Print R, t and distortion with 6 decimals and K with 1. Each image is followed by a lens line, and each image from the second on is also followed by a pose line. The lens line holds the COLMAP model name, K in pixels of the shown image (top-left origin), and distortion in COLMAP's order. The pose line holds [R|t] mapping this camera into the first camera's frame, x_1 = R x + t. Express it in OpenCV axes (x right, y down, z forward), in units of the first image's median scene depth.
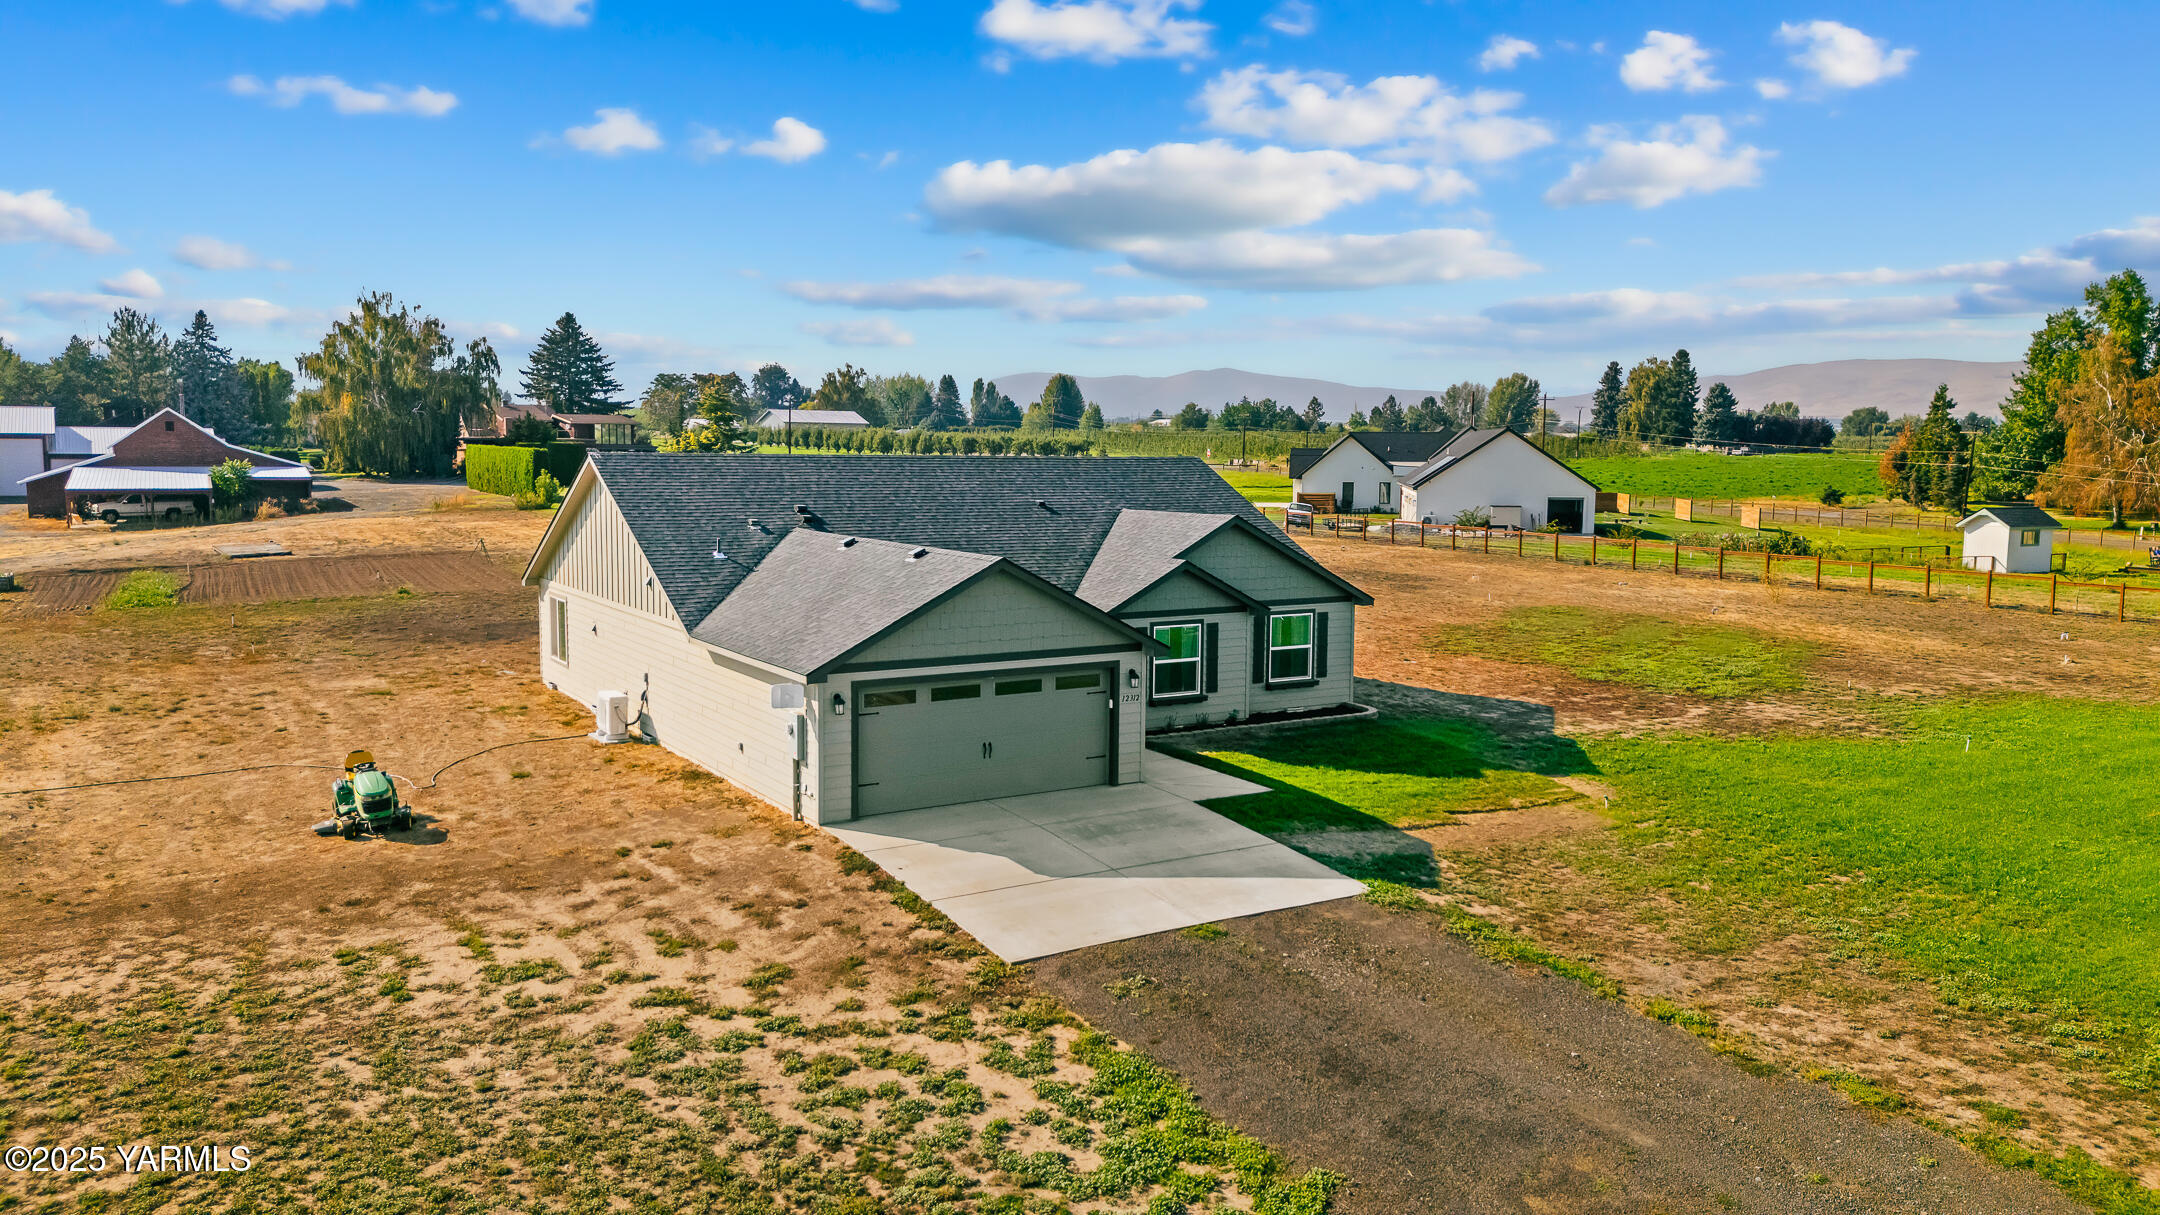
lens RADIAL K [[1580.0, 0, 1079.7], [0, 1580.0, 610.8], [0, 0, 1]] dist [0.067444, -0.033370]
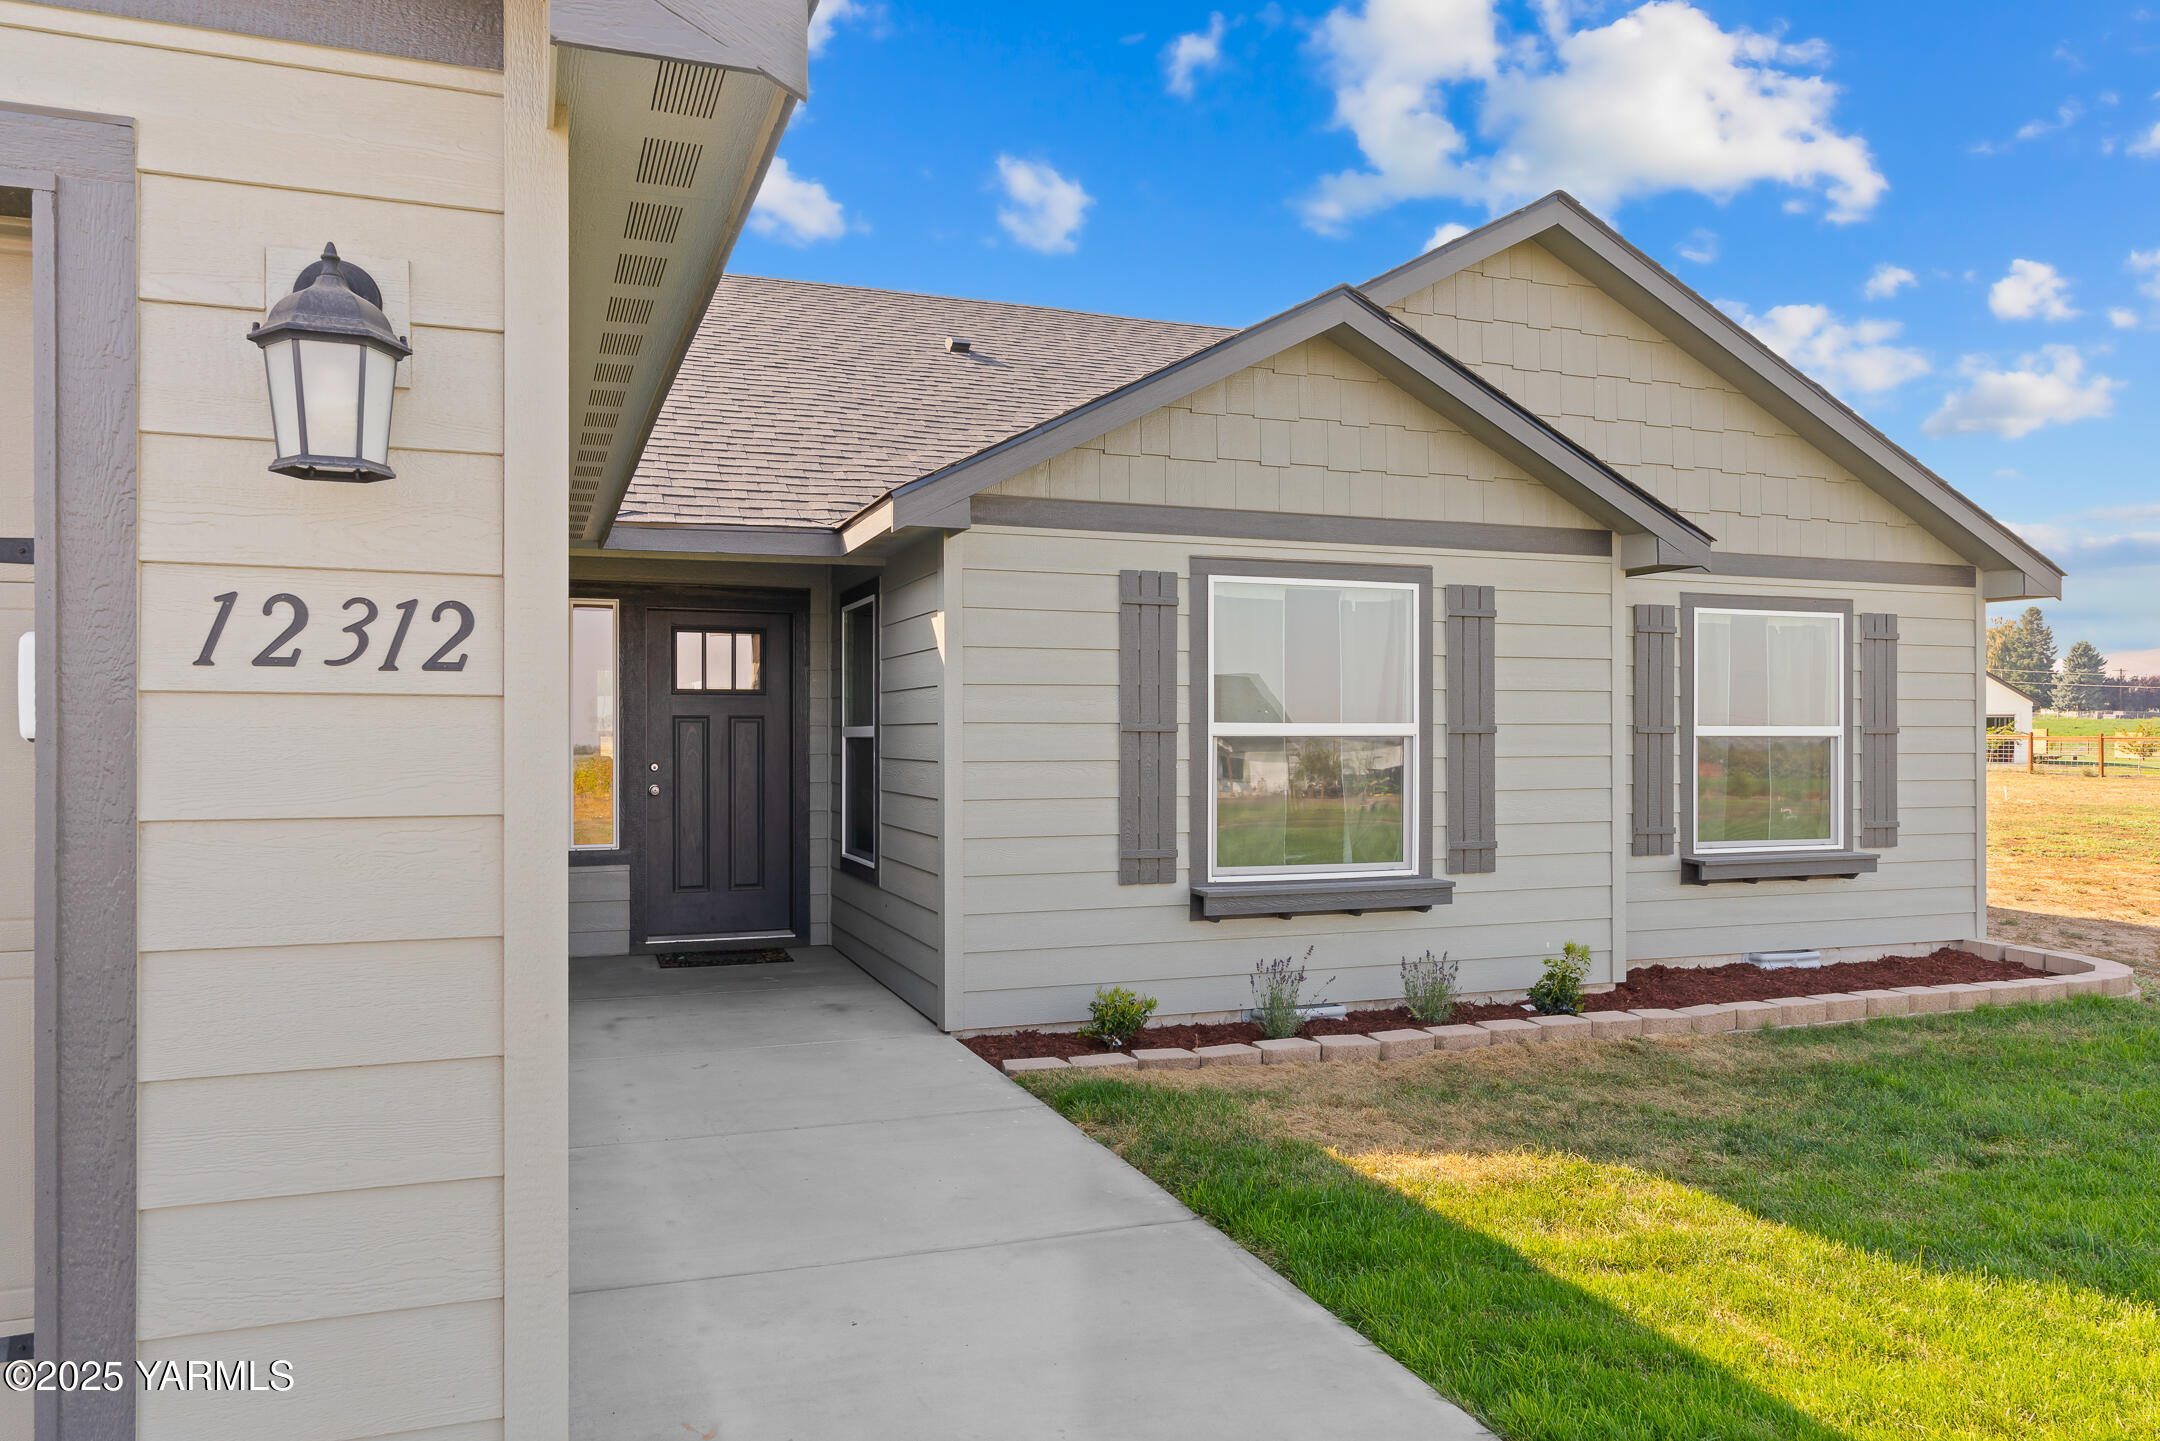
lens RADIAL K [[1548.9, 0, 1071.5], [0, 1548.9, 726.2], [0, 0, 1]] dist [0.001069, 0.000087]
pose [[0.982859, -0.009041, -0.184136, 0.066561], [-0.011095, 0.994086, -0.108030, 0.054920], [0.184023, 0.108221, 0.976946, 0.745304]]
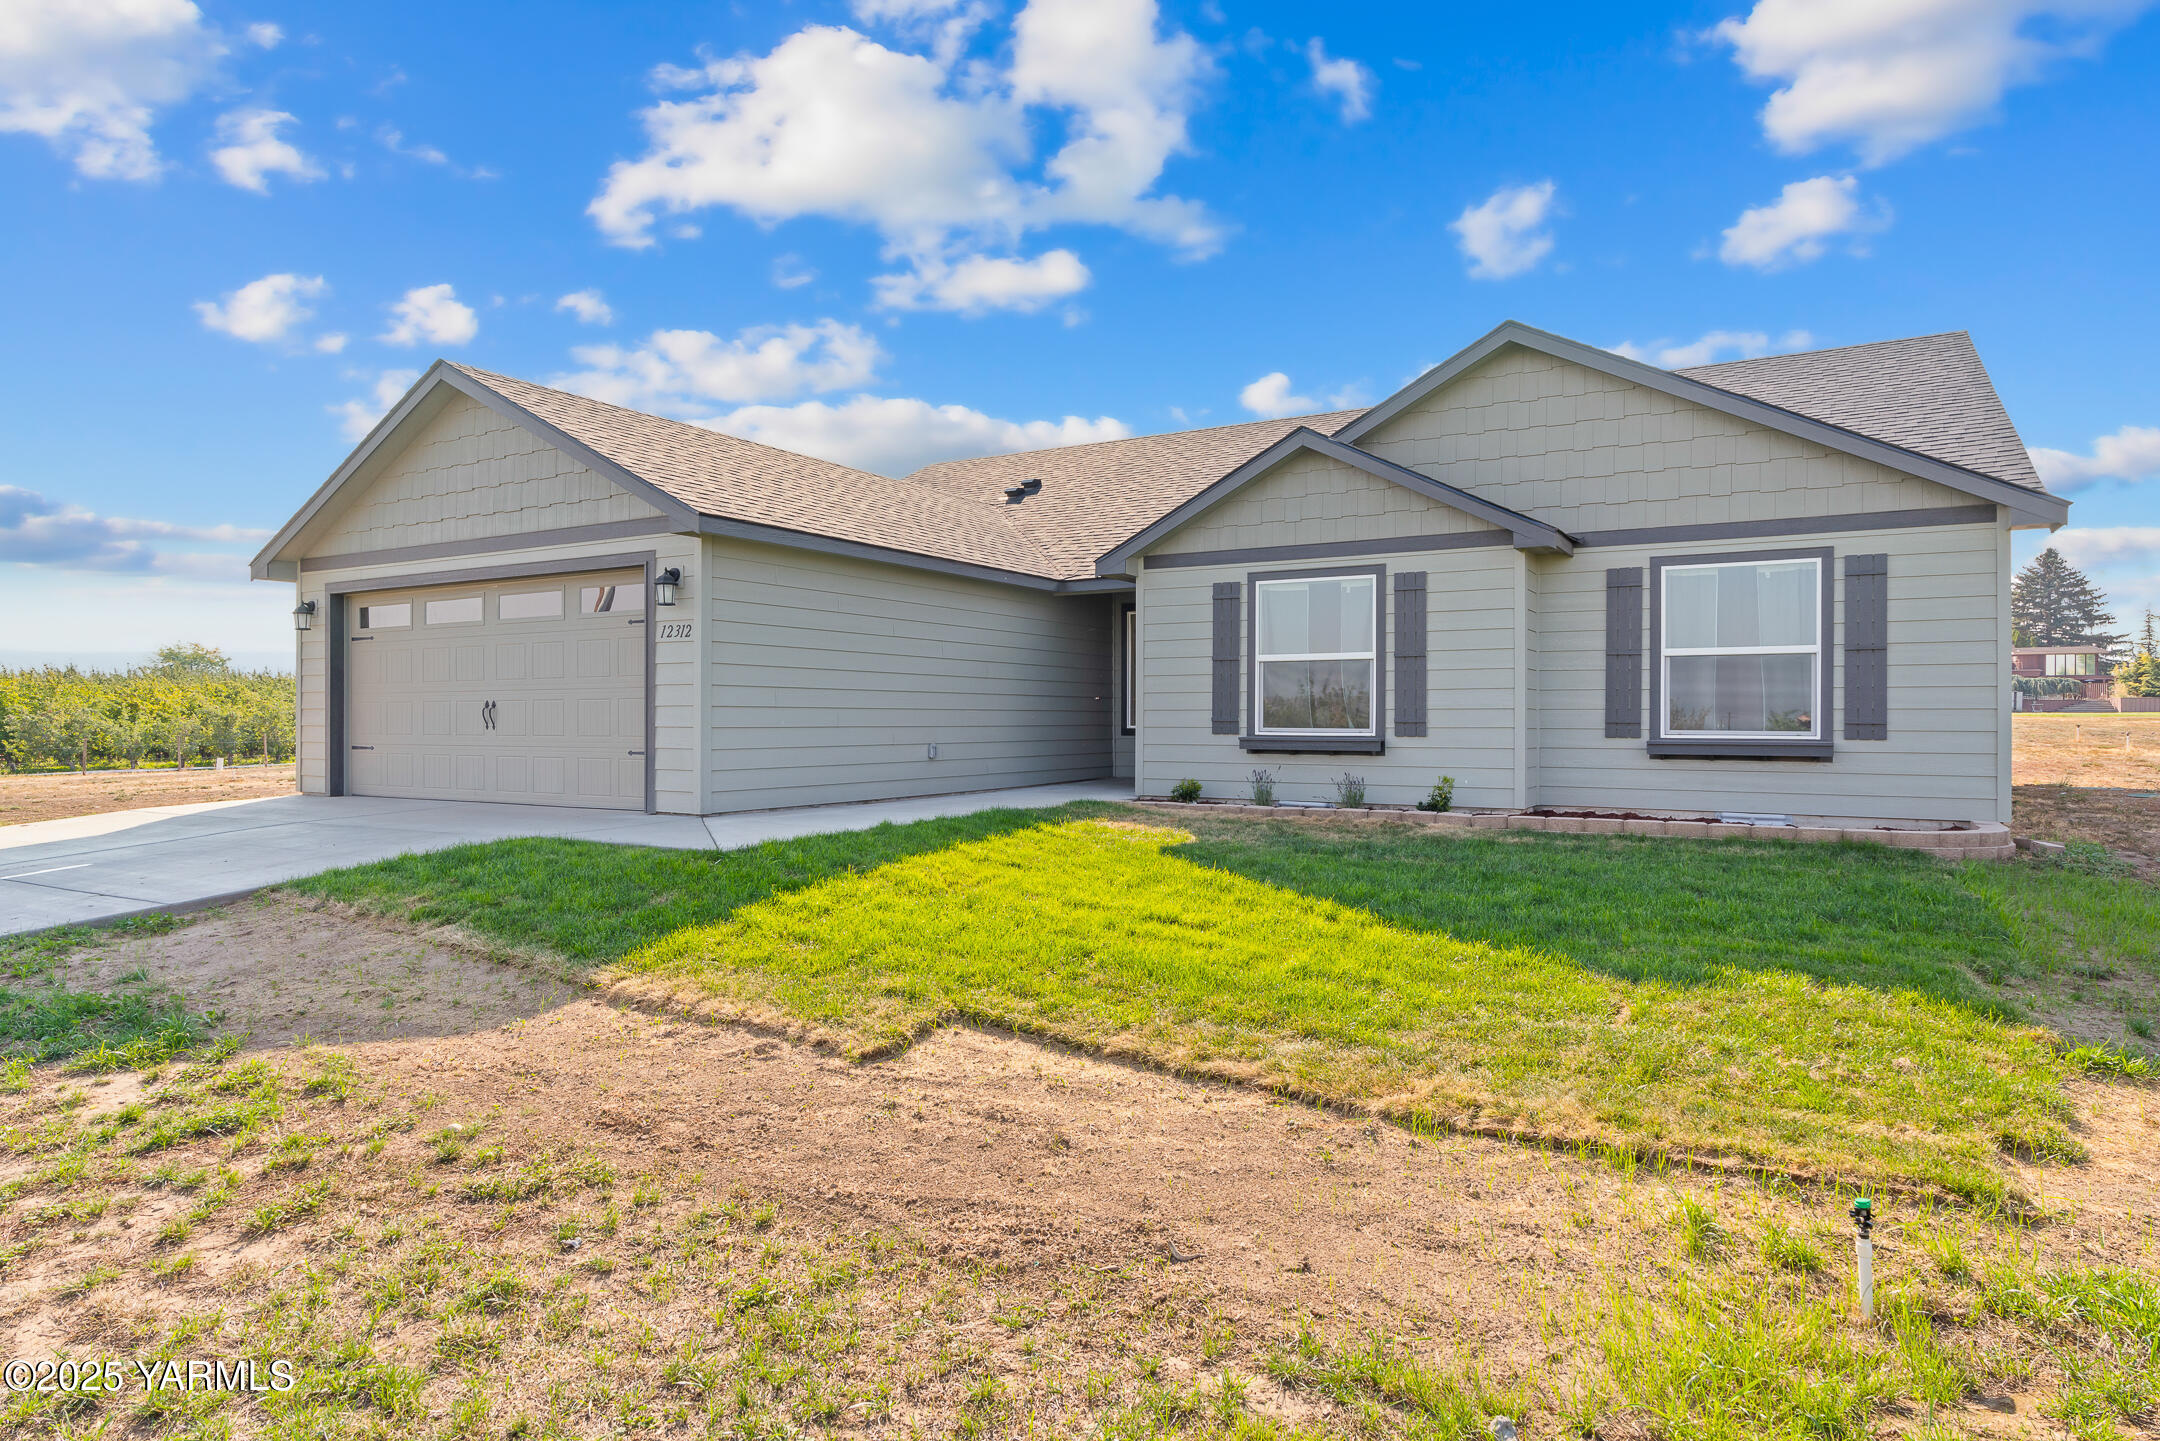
lens RADIAL K [[1218.0, 0, 1074.8], [0, 1218.0, 713.2], [0, 0, 1]] dist [0.000702, -0.000344]
pose [[0.458986, -0.012857, -0.888350, 0.330954], [-0.093240, 0.993676, -0.062557, 0.073612], [0.883537, 0.111543, 0.454885, 0.761842]]
